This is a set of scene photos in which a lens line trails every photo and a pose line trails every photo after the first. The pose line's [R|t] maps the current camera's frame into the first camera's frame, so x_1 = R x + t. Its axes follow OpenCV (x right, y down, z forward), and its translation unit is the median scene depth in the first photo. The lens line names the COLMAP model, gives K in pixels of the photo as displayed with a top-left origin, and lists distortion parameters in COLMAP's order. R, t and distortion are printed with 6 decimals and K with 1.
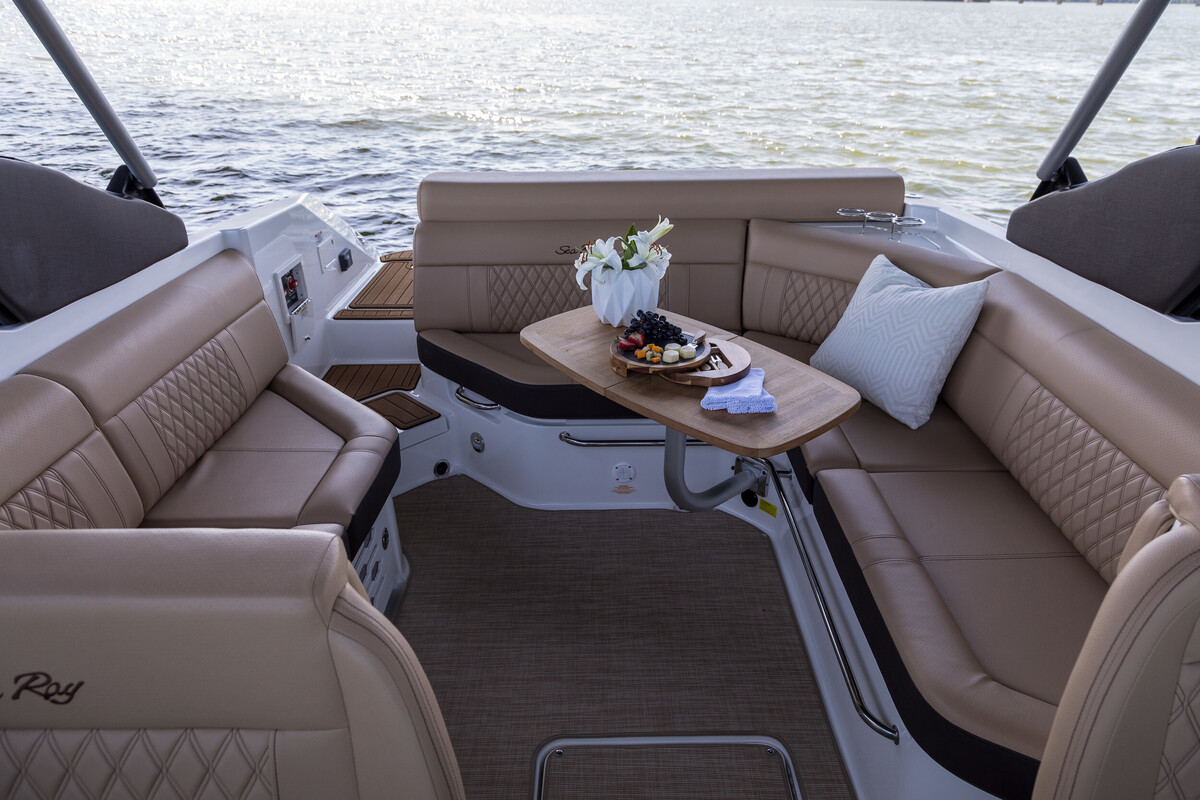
lens RADIAL K [[811.4, 0, 599.9], [0, 811.4, 404.0], [0, 0, 1]] dist [-0.004313, -0.002287]
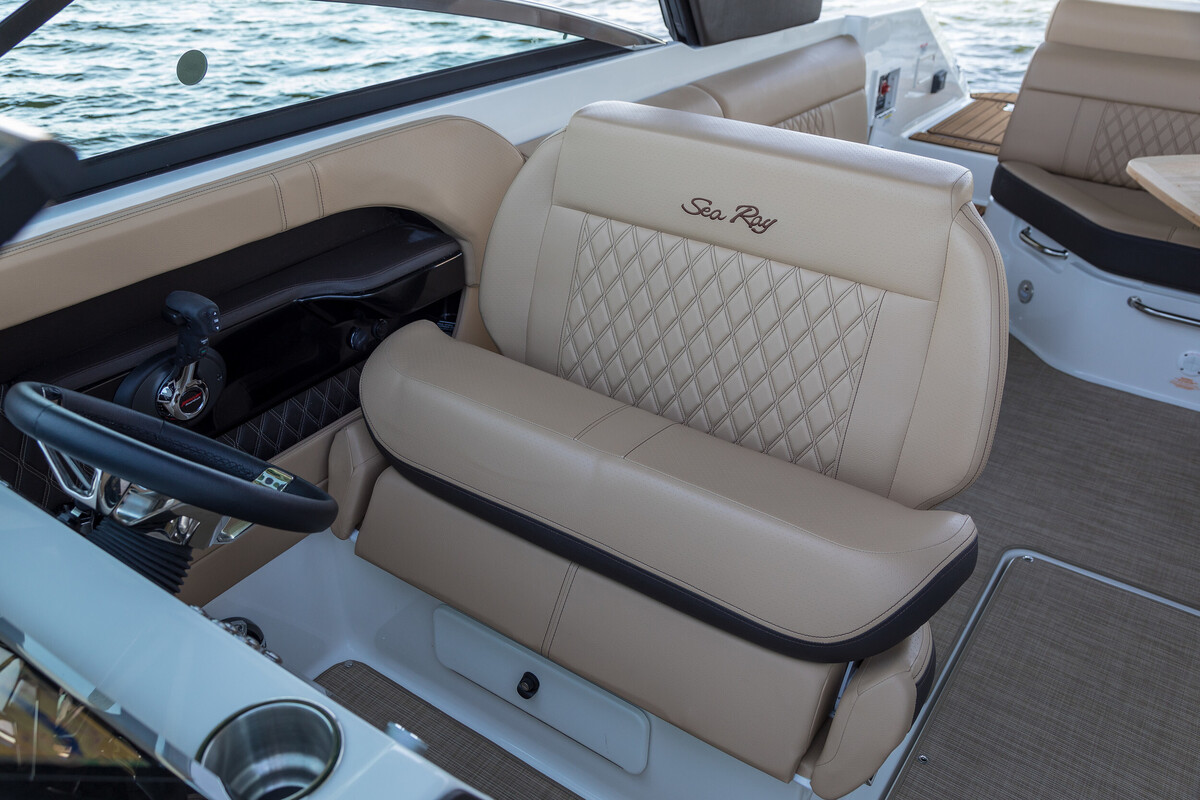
lens RADIAL K [[988.5, 0, 568.5], [0, 988.5, 436.0], [0, 0, 1]] dist [0.005304, 0.006612]
pose [[0.817216, 0.320806, -0.478793, 0.016361], [-0.272896, 0.947117, 0.168811, 0.162579], [0.507628, -0.007294, 0.861545, -0.244197]]
